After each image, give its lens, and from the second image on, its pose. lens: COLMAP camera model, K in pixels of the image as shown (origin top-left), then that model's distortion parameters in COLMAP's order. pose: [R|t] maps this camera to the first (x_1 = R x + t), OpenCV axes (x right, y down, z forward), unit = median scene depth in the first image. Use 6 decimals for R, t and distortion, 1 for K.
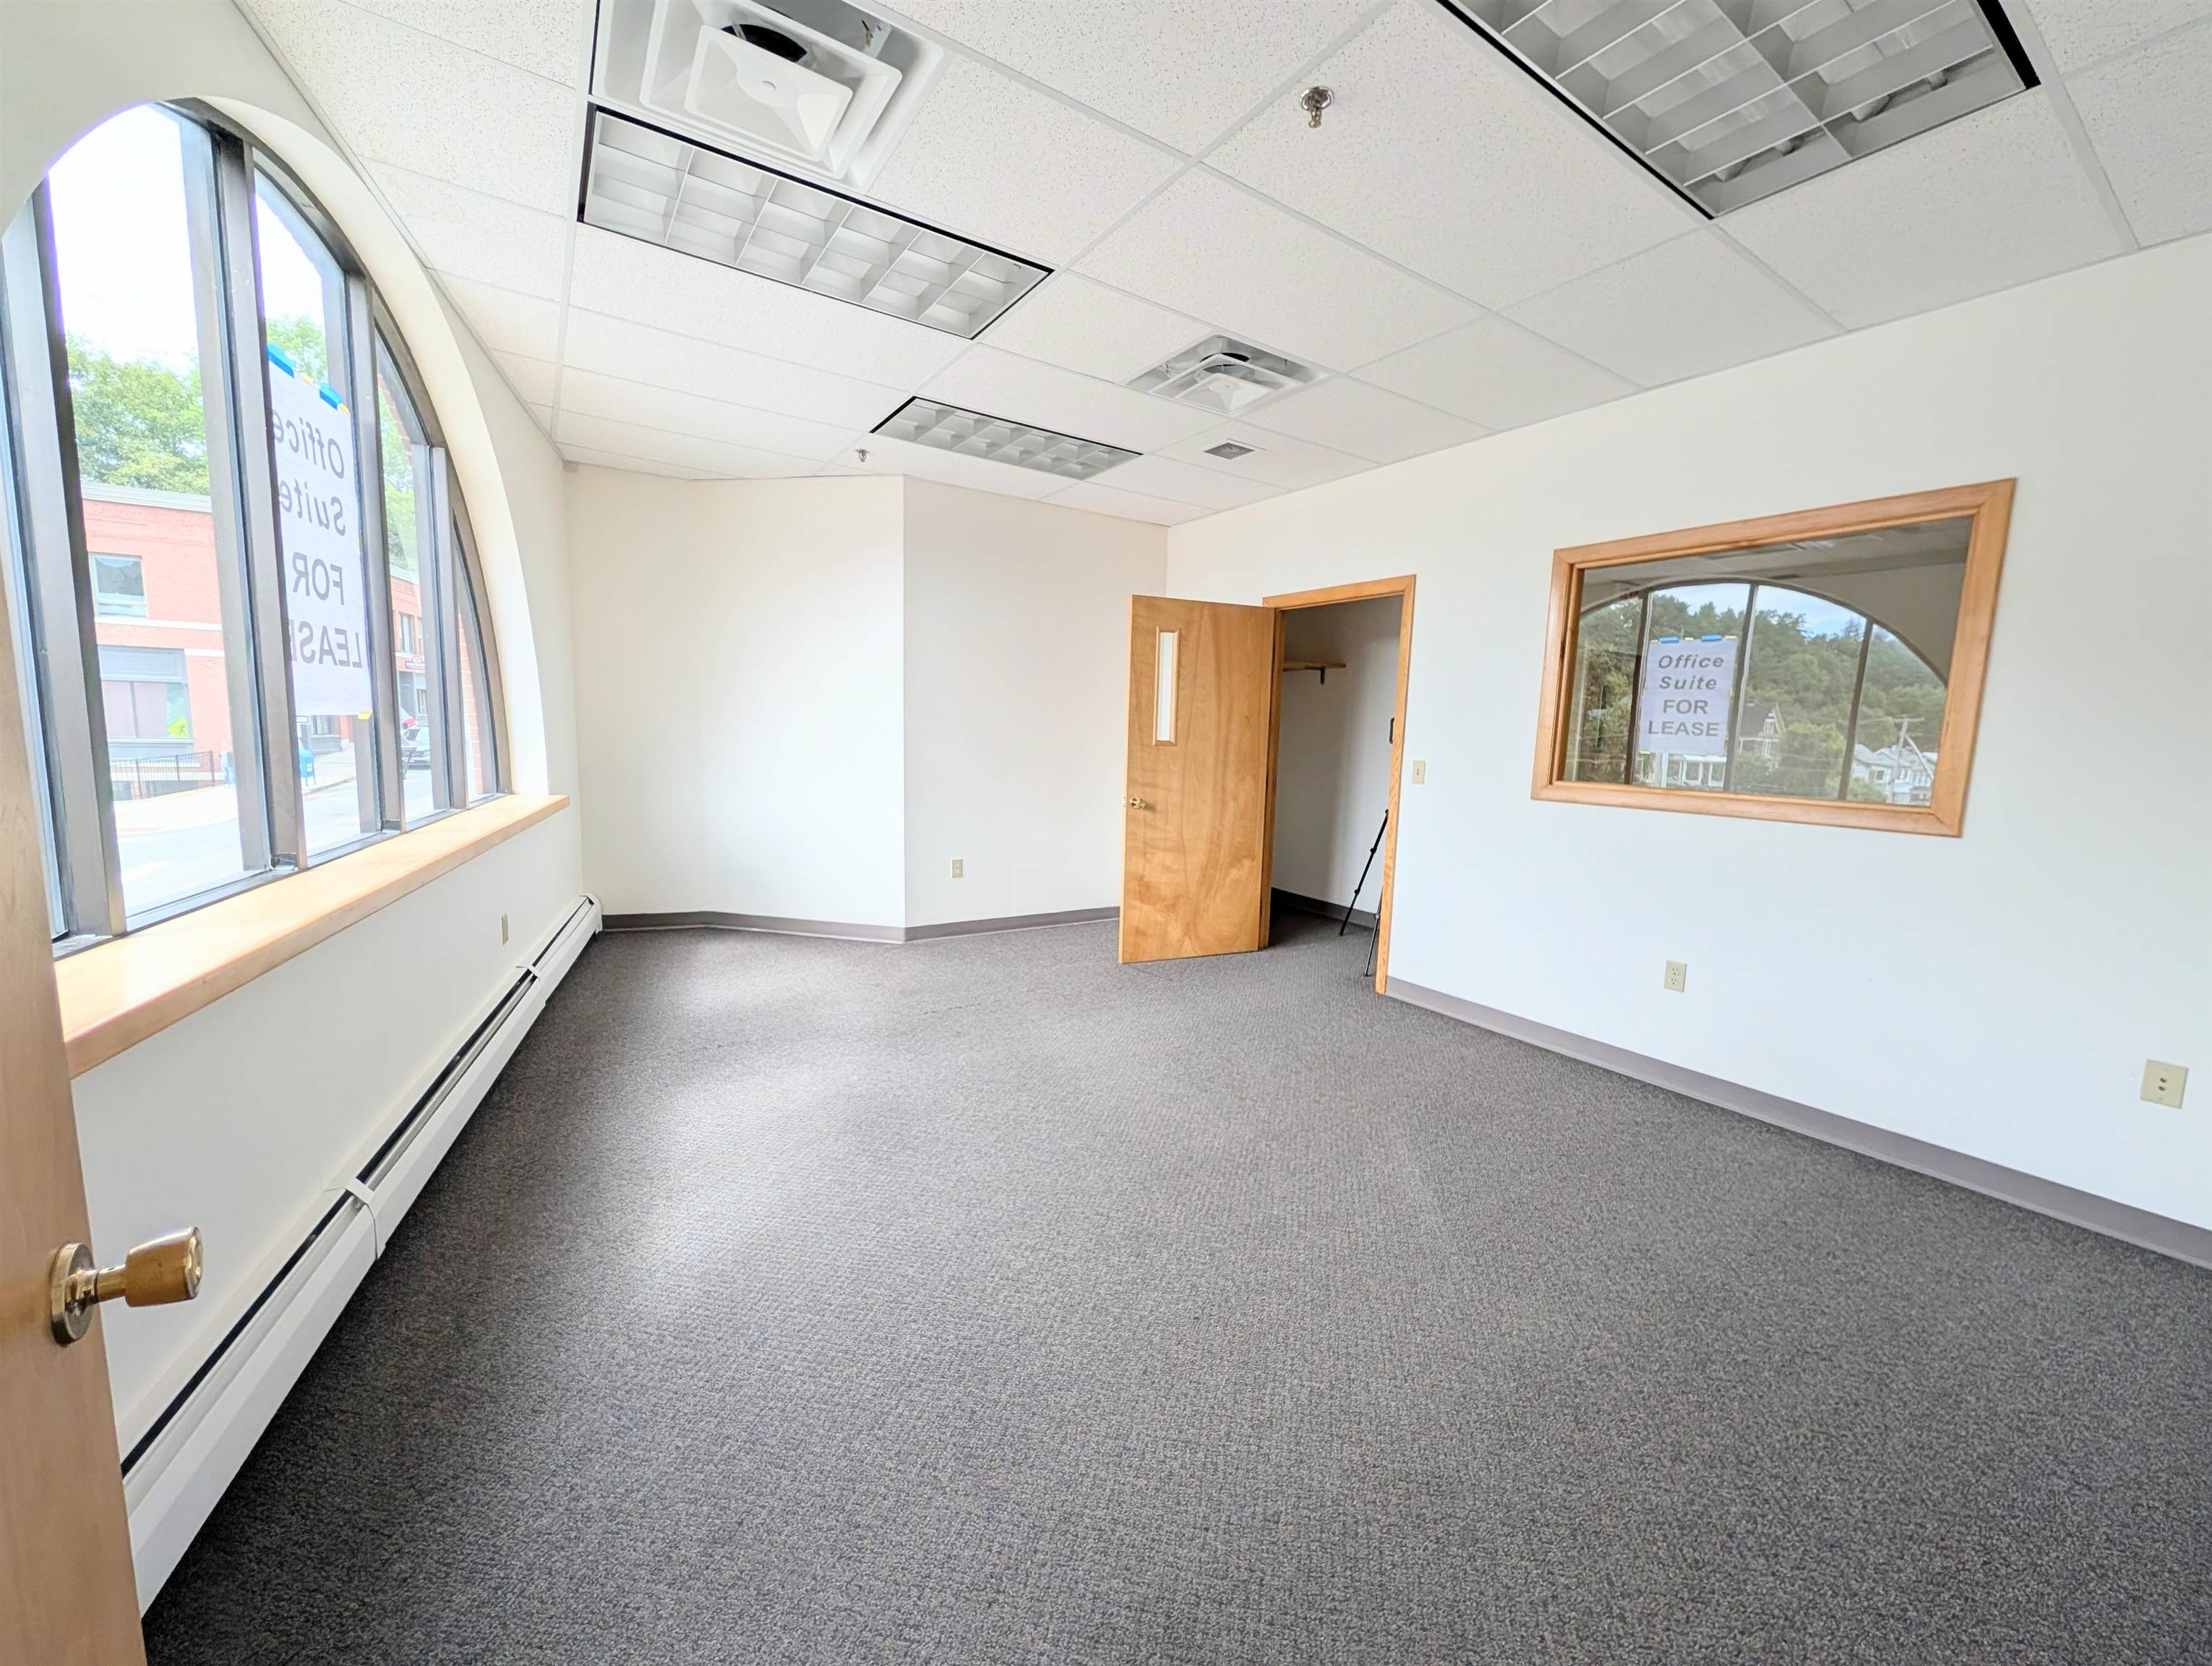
lens RADIAL K [[856.3, 0, 1106.6], [0, 856.3, 832.9], [0, 0, 1]] dist [0.002555, -0.000170]
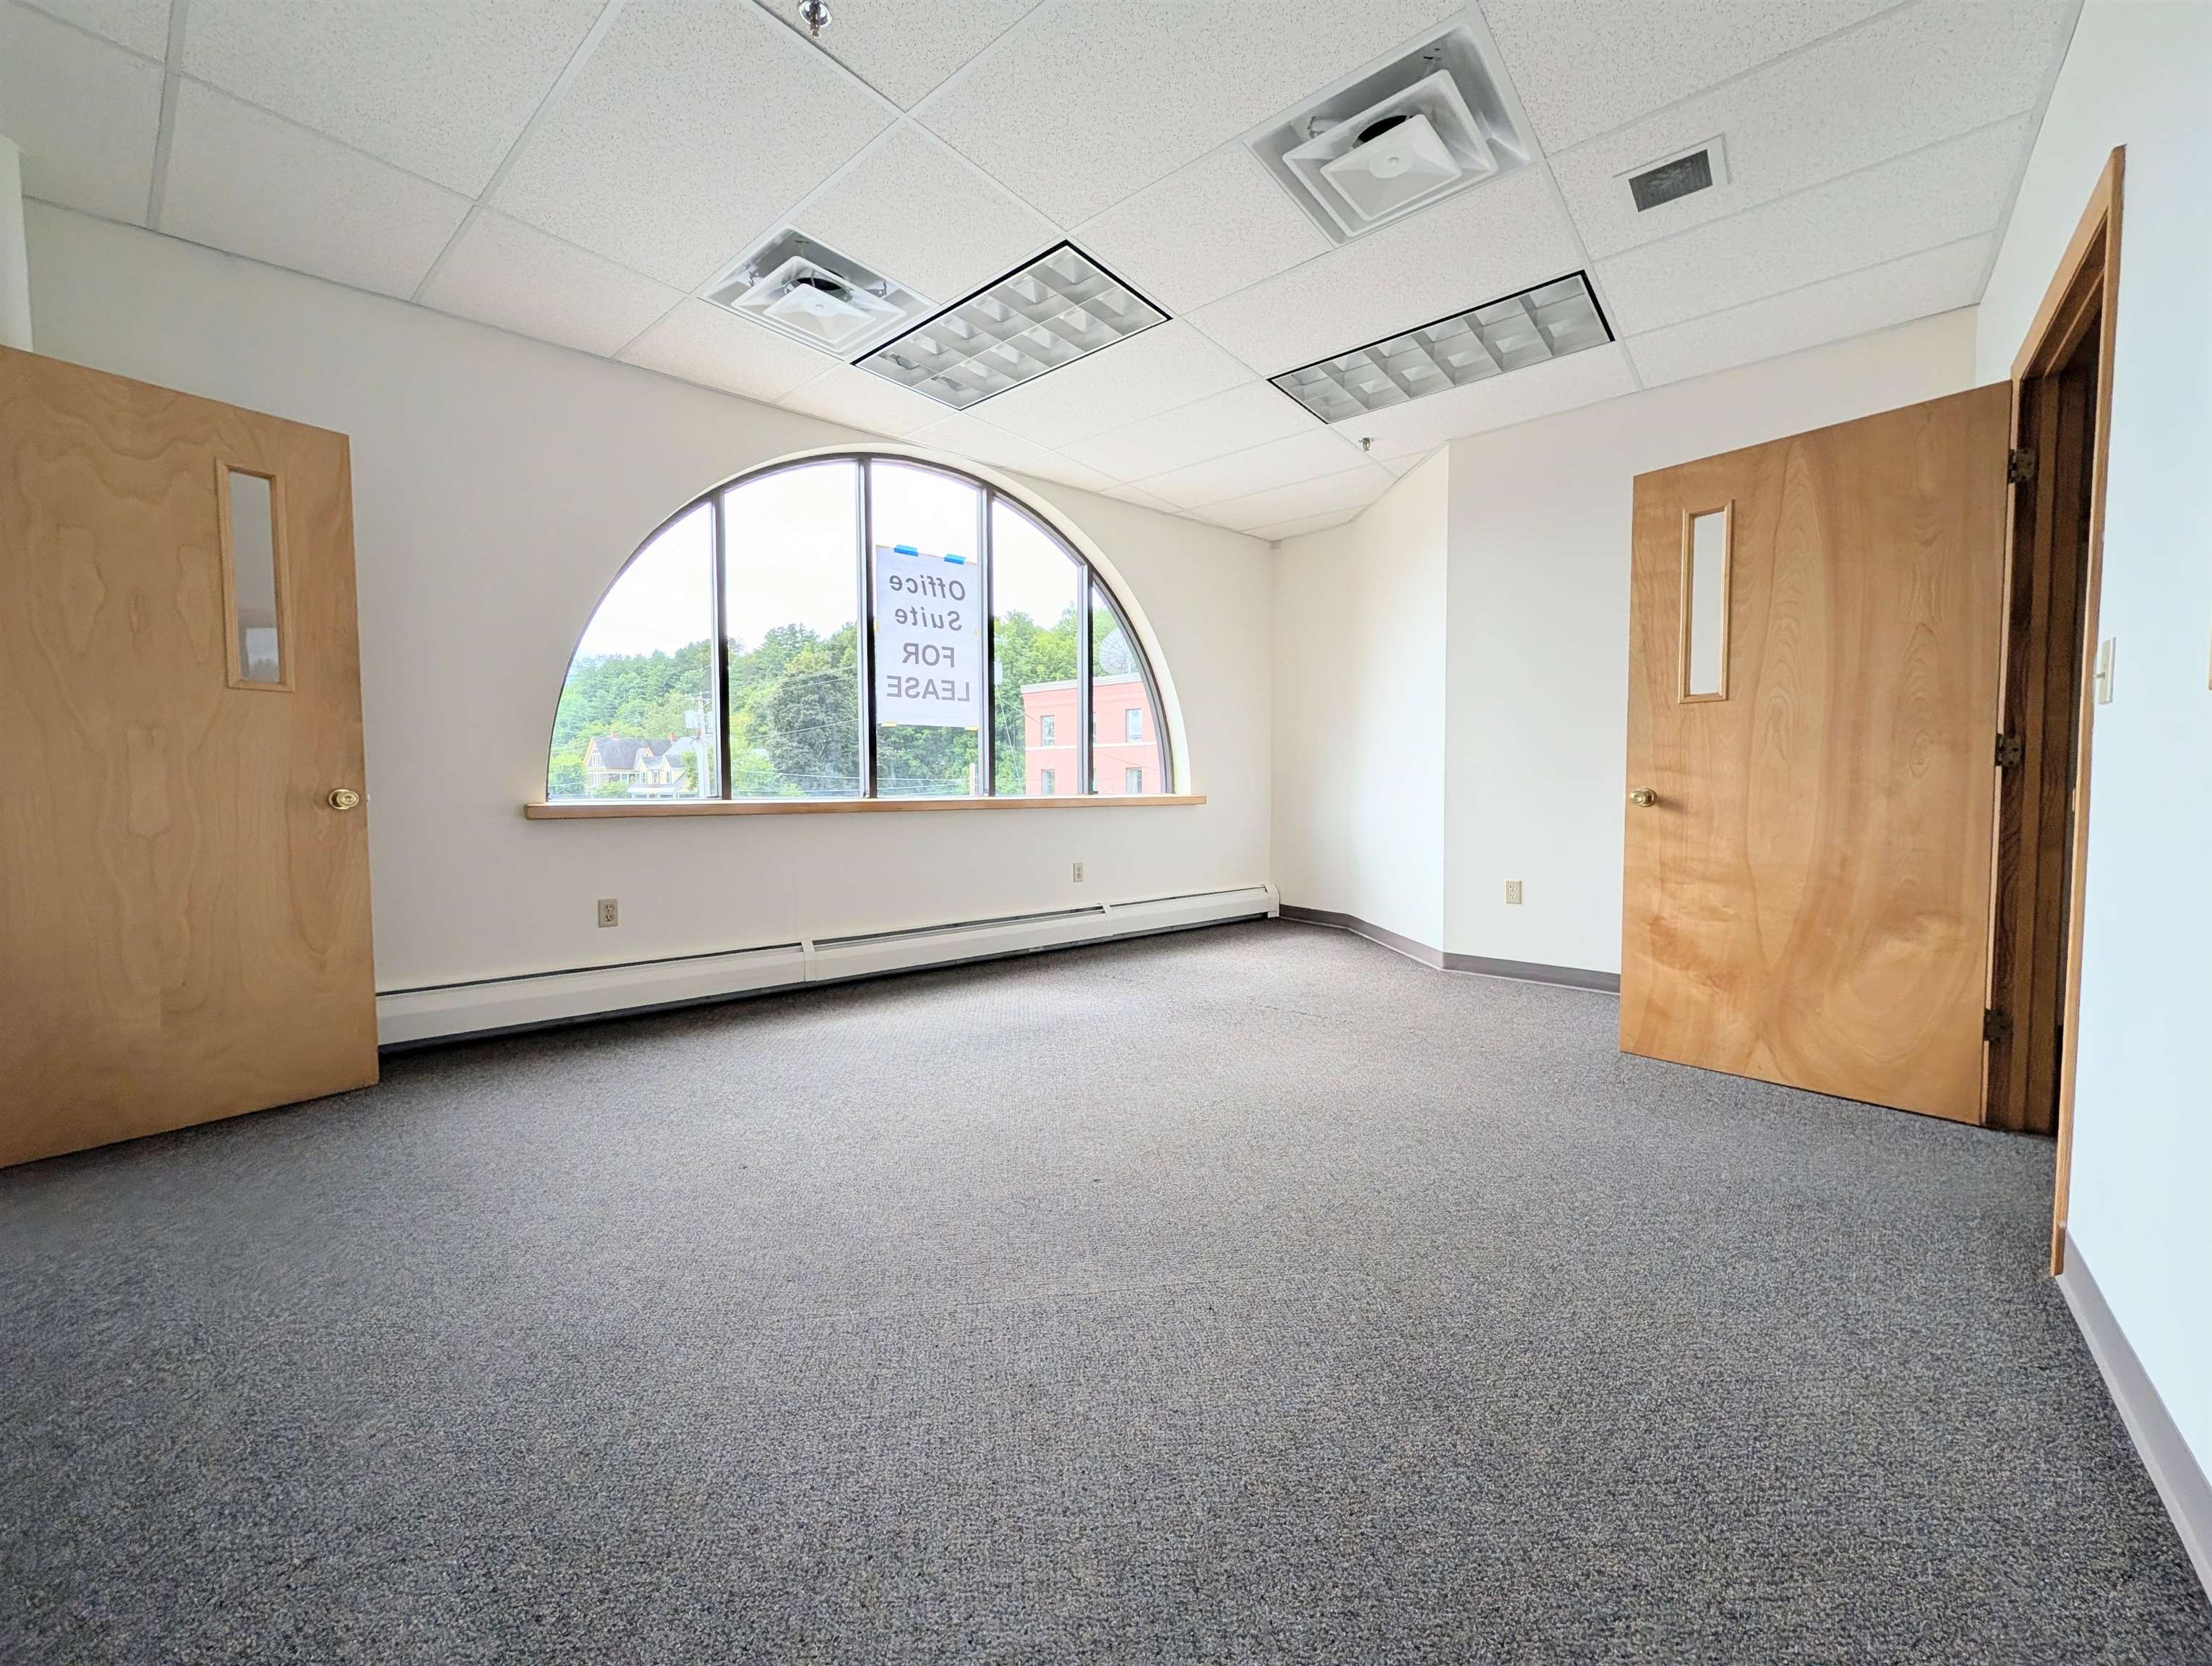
lens RADIAL K [[854.1, 0, 1106.7], [0, 854.1, 833.1], [0, 0, 1]] dist [0.001570, -0.000012]
pose [[0.283029, 0.018615, -0.958931, 0.523195], [-0.108377, 0.994029, -0.012691, 0.041341], [0.952969, 0.107517, 0.283357, 0.442977]]
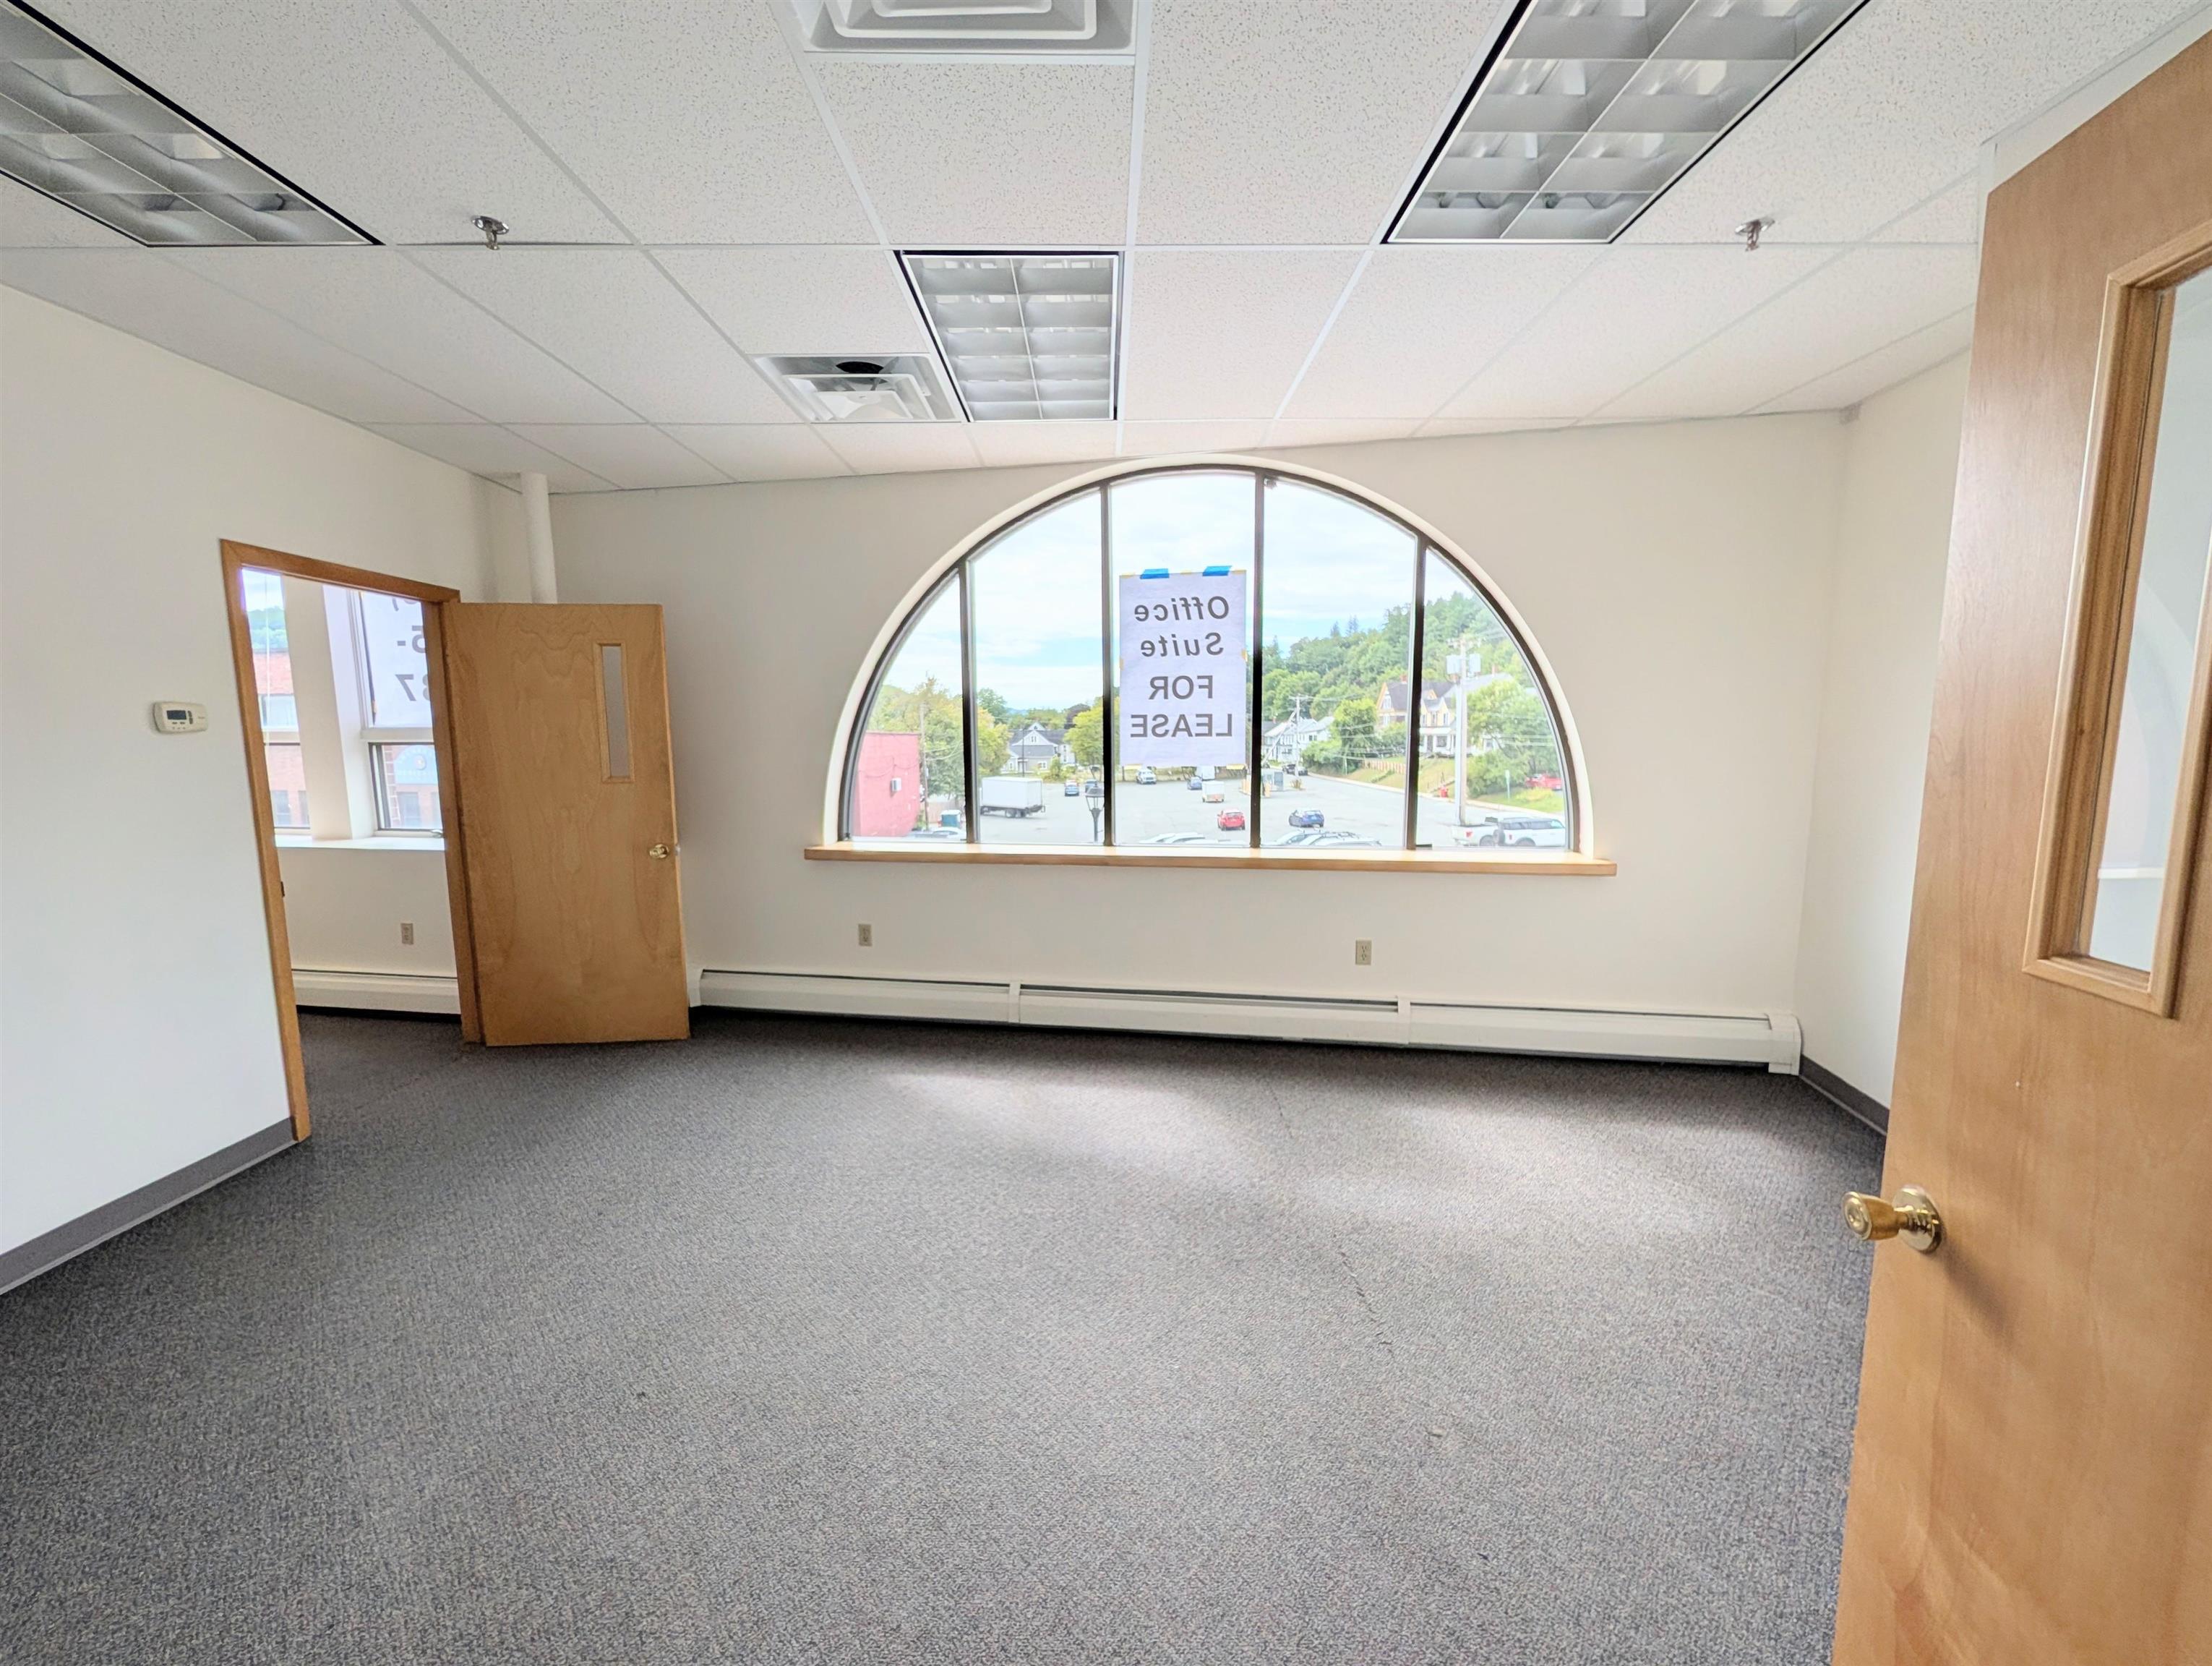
lens RADIAL K [[854.1, 0, 1106.0], [0, 854.1, 833.0], [0, 0, 1]] dist [0.001192, 0.000077]
pose [[-0.549482, 0.074057, -0.832217, 0.303976], [-0.115054, 0.979868, 0.163162, -0.136950], [0.827546, 0.185405, -0.529899, 0.923021]]
